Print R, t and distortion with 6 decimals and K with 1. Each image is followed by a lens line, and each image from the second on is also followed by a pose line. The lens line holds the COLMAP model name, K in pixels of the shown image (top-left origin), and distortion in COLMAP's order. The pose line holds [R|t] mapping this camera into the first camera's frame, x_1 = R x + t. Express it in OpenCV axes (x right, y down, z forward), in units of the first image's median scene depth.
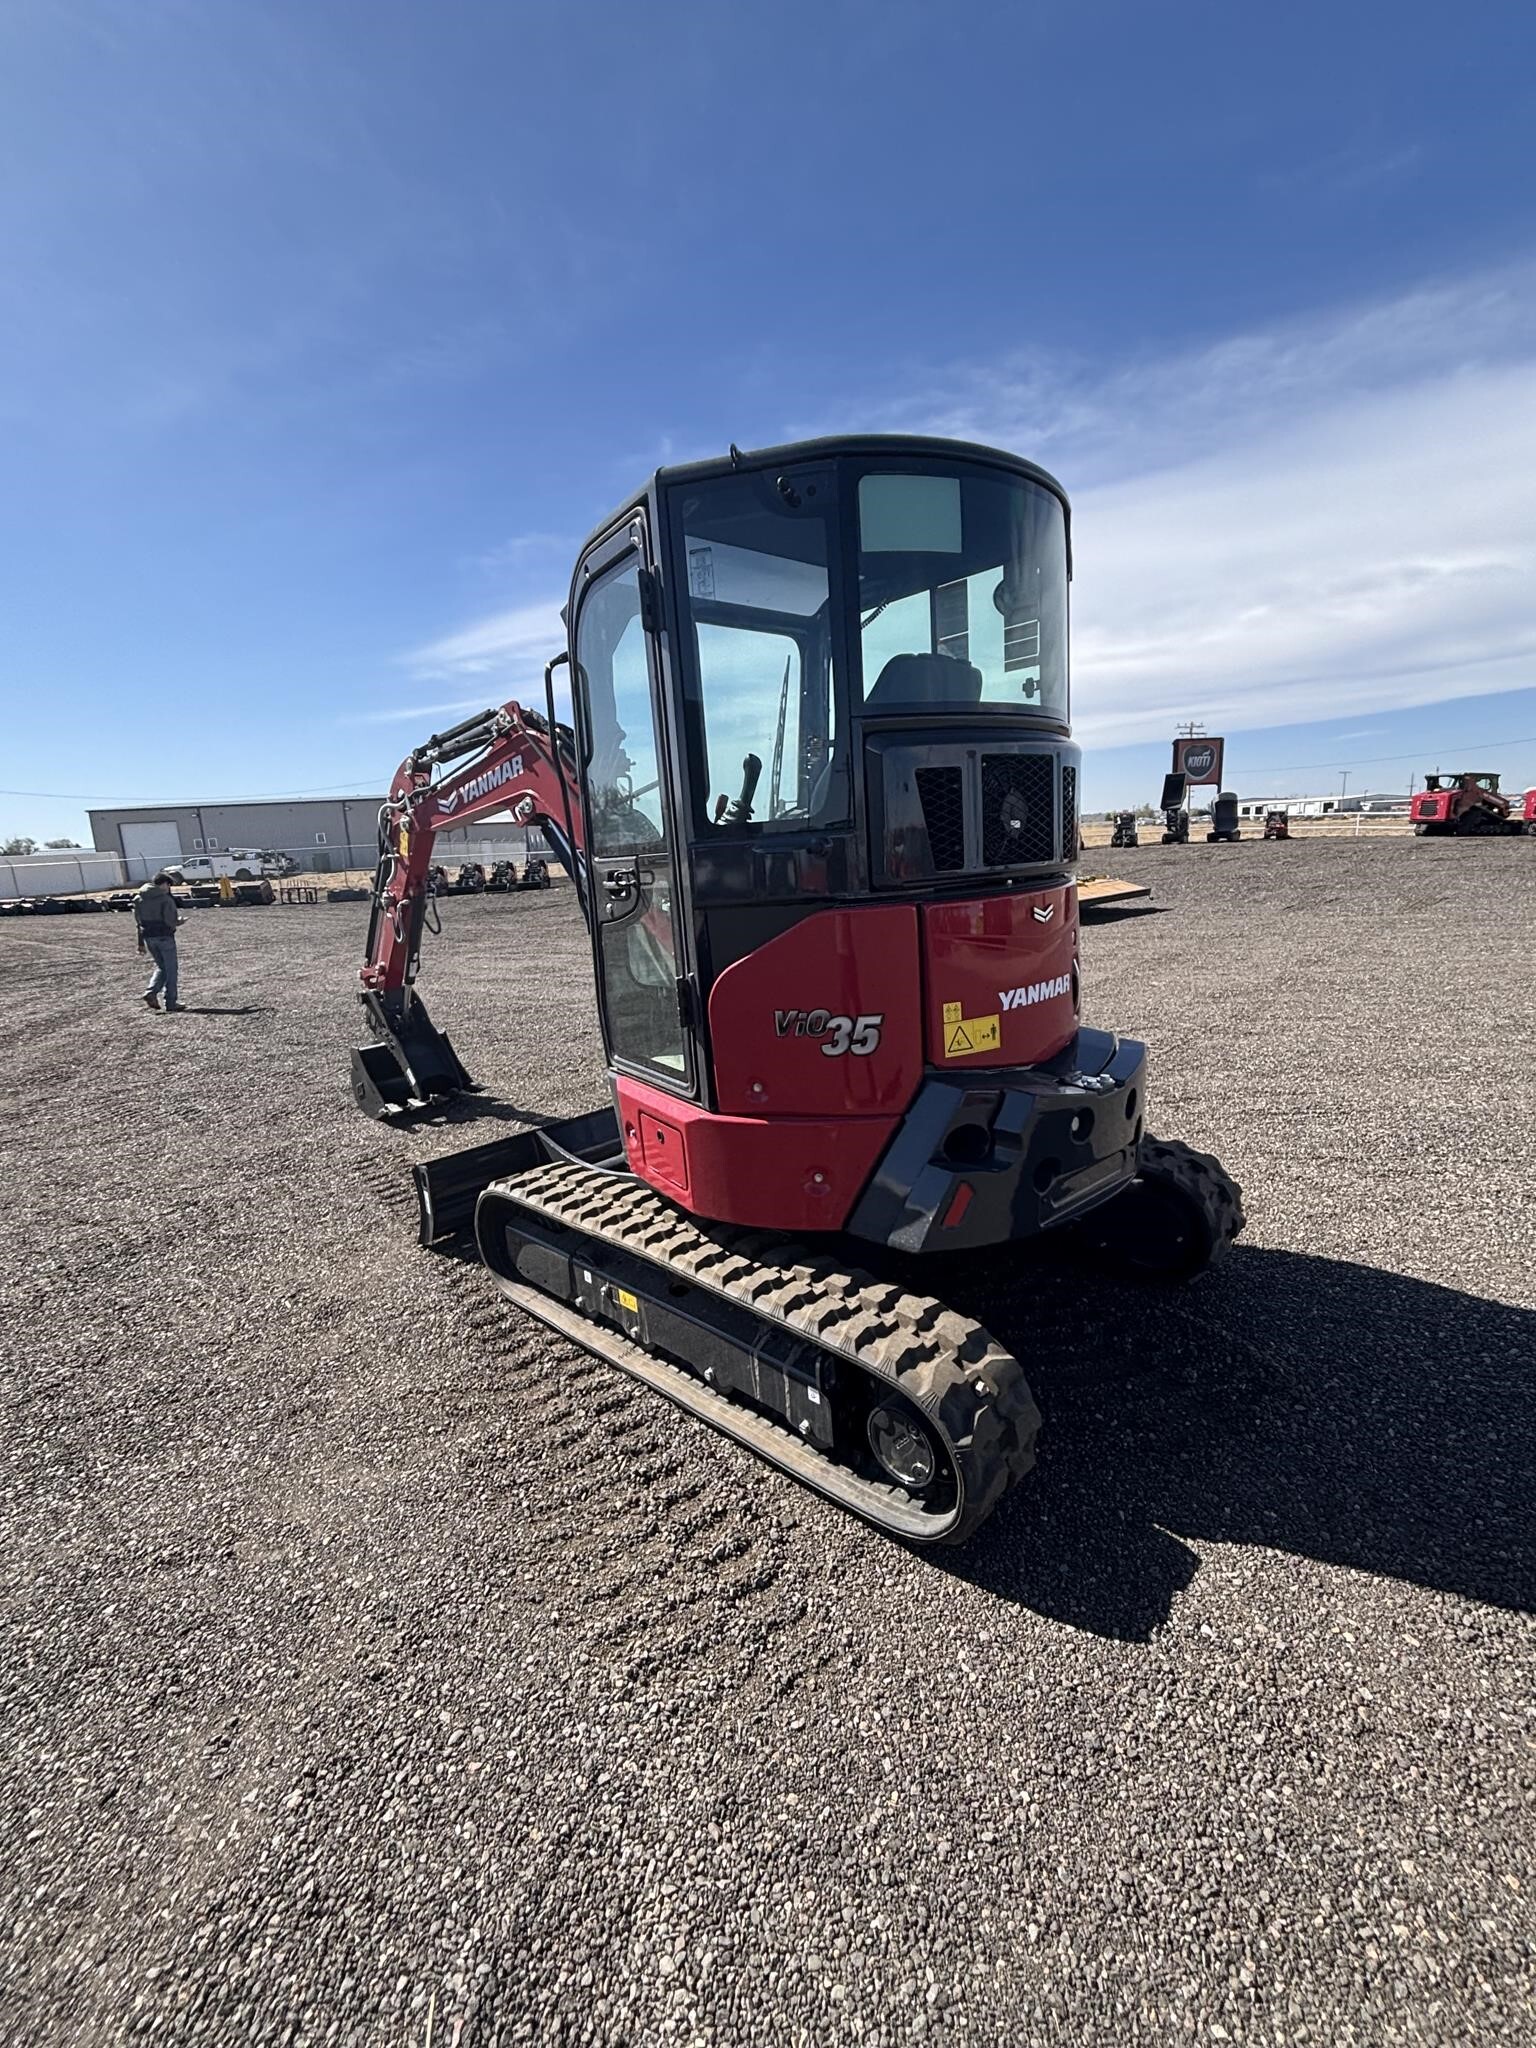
lens RADIAL K [[871.3, 0, 773.0], [0, 871.3, 1021.7], [0, 0, 1]] dist [-0.001576, -0.000018]
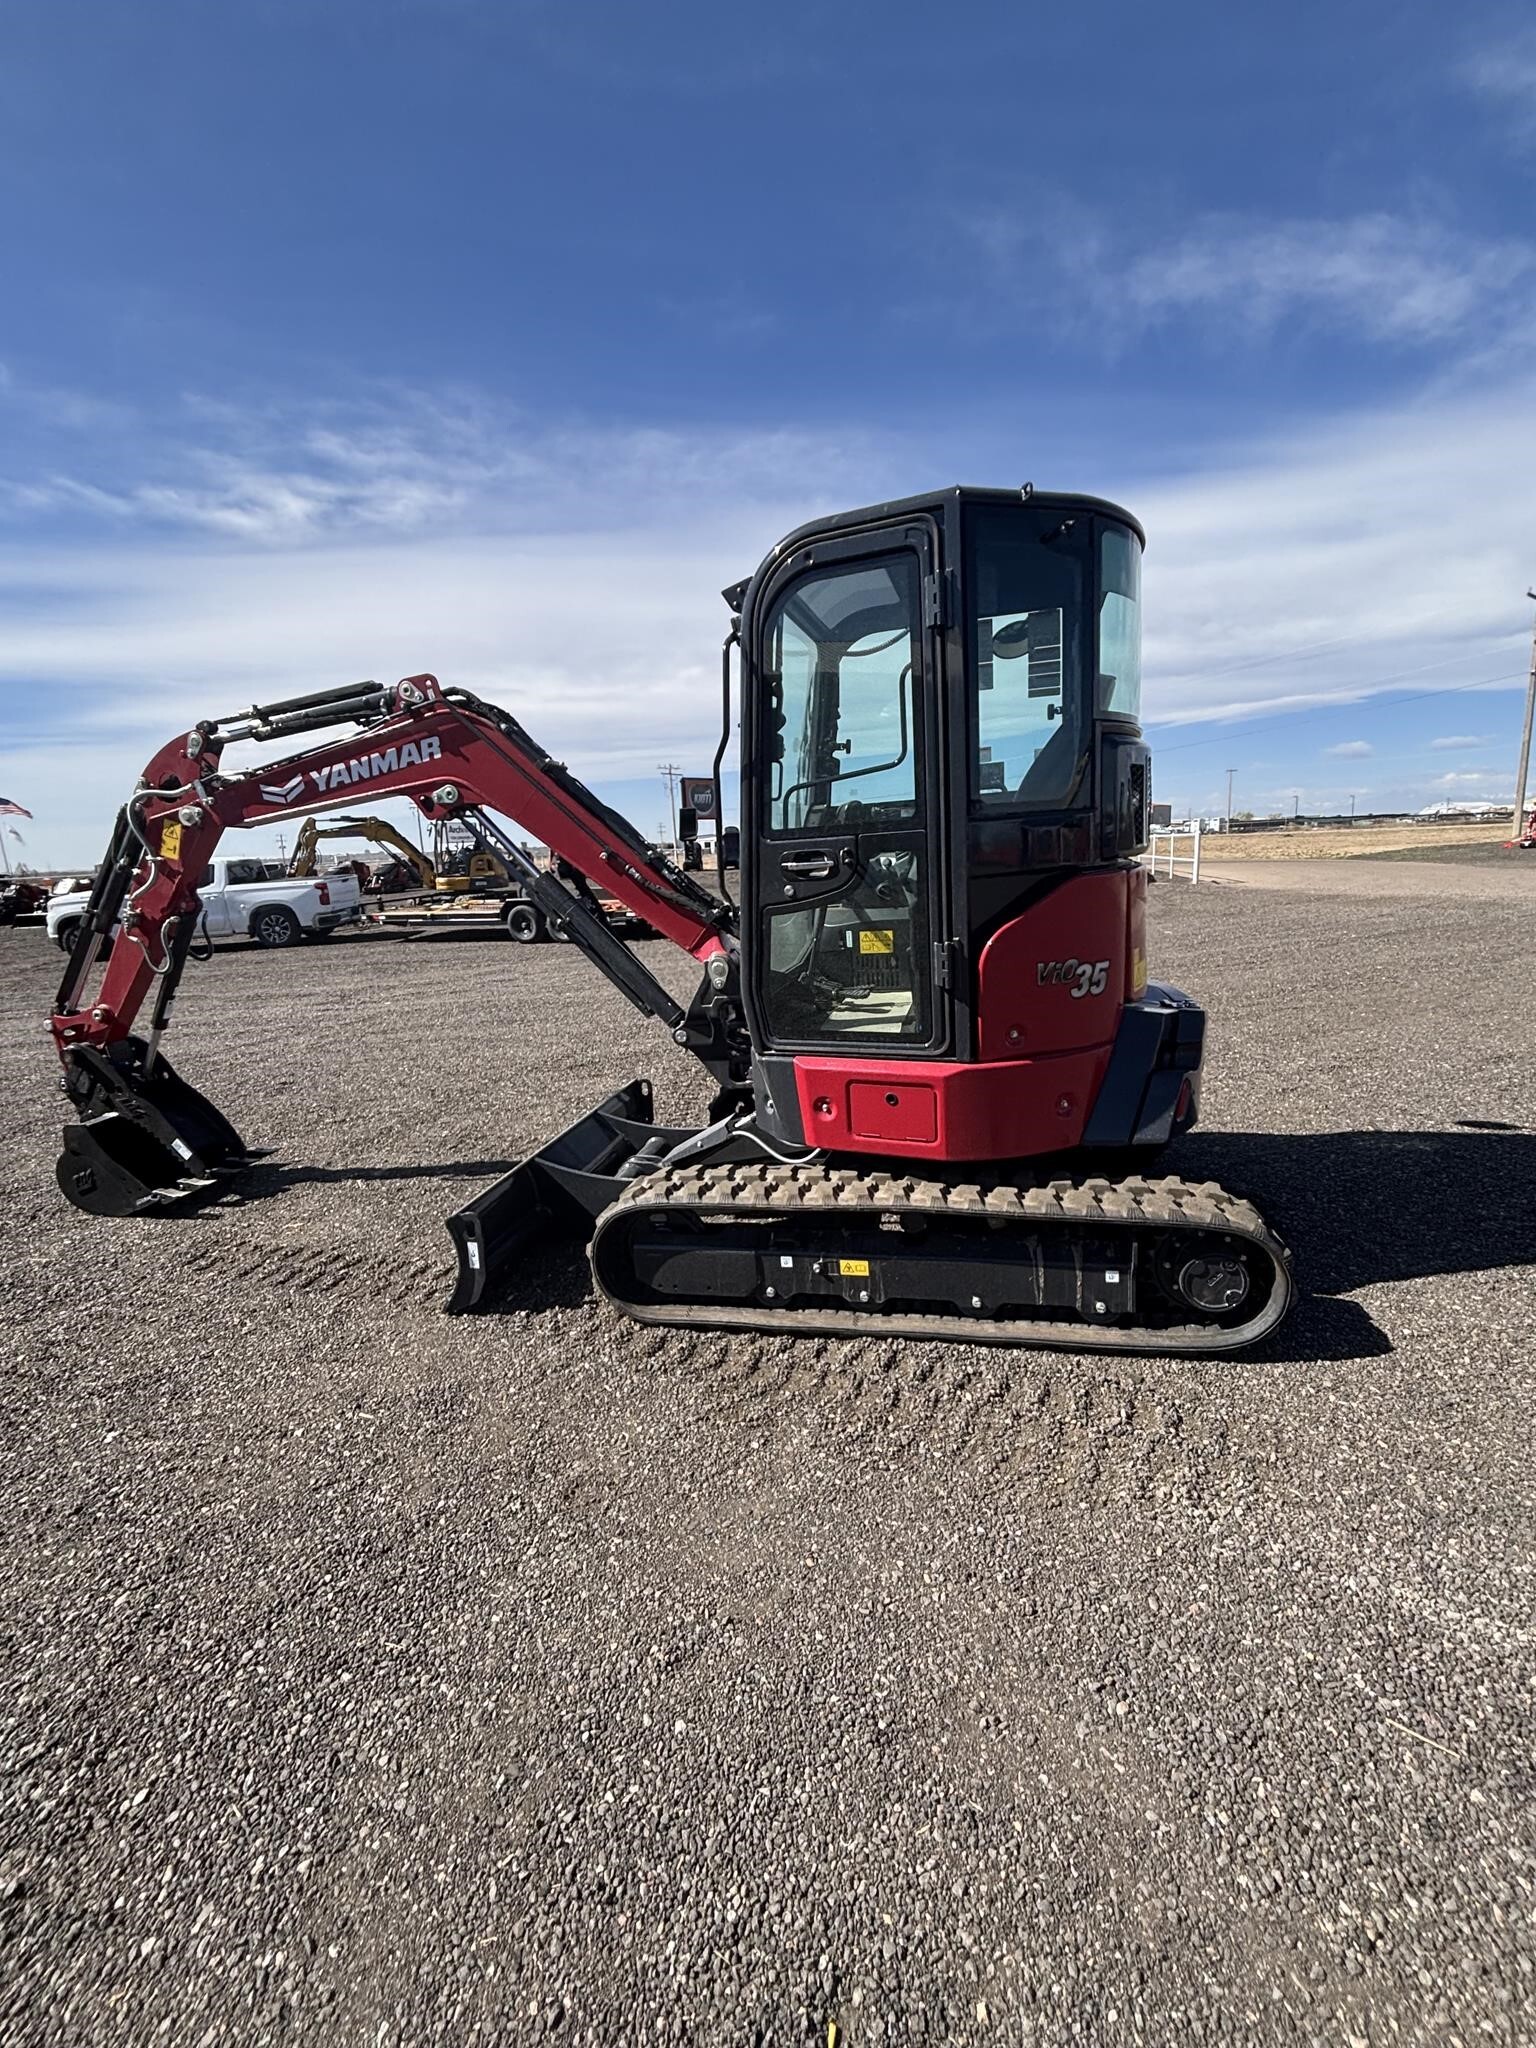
lens RADIAL K [[871.3, 0, 772.6], [0, 871.3, 1021.3], [0, 0, 1]] dist [-0.001576, -0.000018]
pose [[0.844214, -0.093789, 0.527737, -0.926499], [0.111538, 0.993759, -0.001815, 0.026726], [-0.524273, 0.060395, 0.849406, 0.195357]]
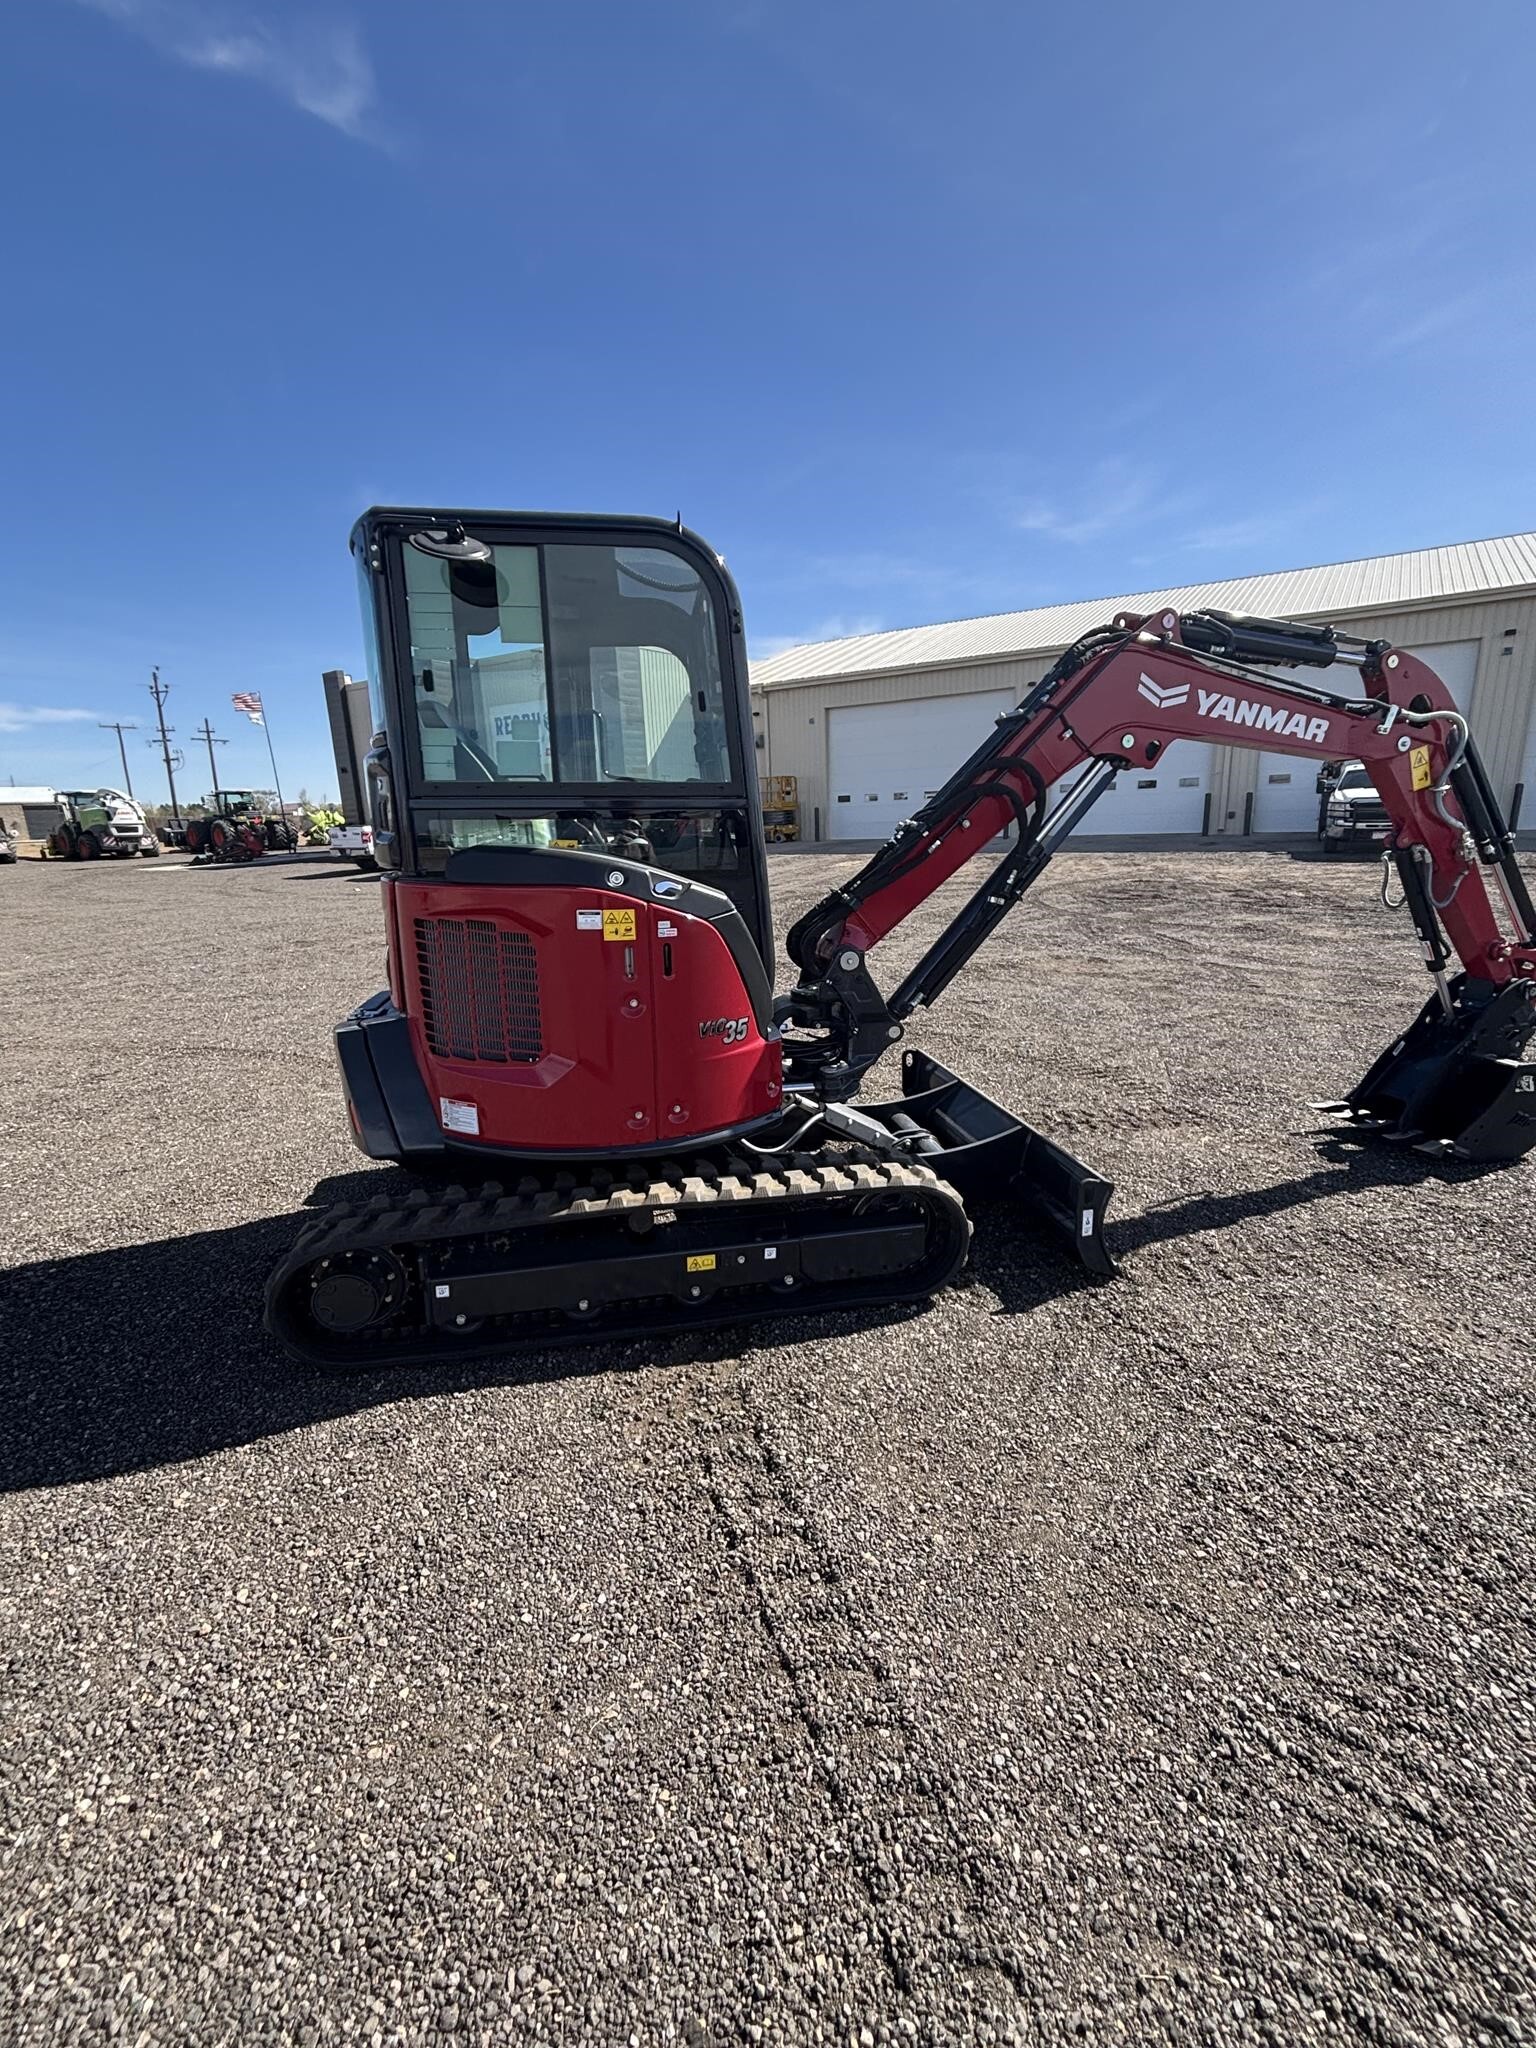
lens RADIAL K [[871.3, 0, 775.4], [0, 871.3, 1018.6], [0, 0, 1]] dist [-0.001576, -0.000018]
pose [[-0.558832, 0.258911, -0.787828, 1.138802], [-0.112471, 0.917572, 0.381329, -0.549147], [0.821619, 0.301707, -0.483648, 2.298221]]
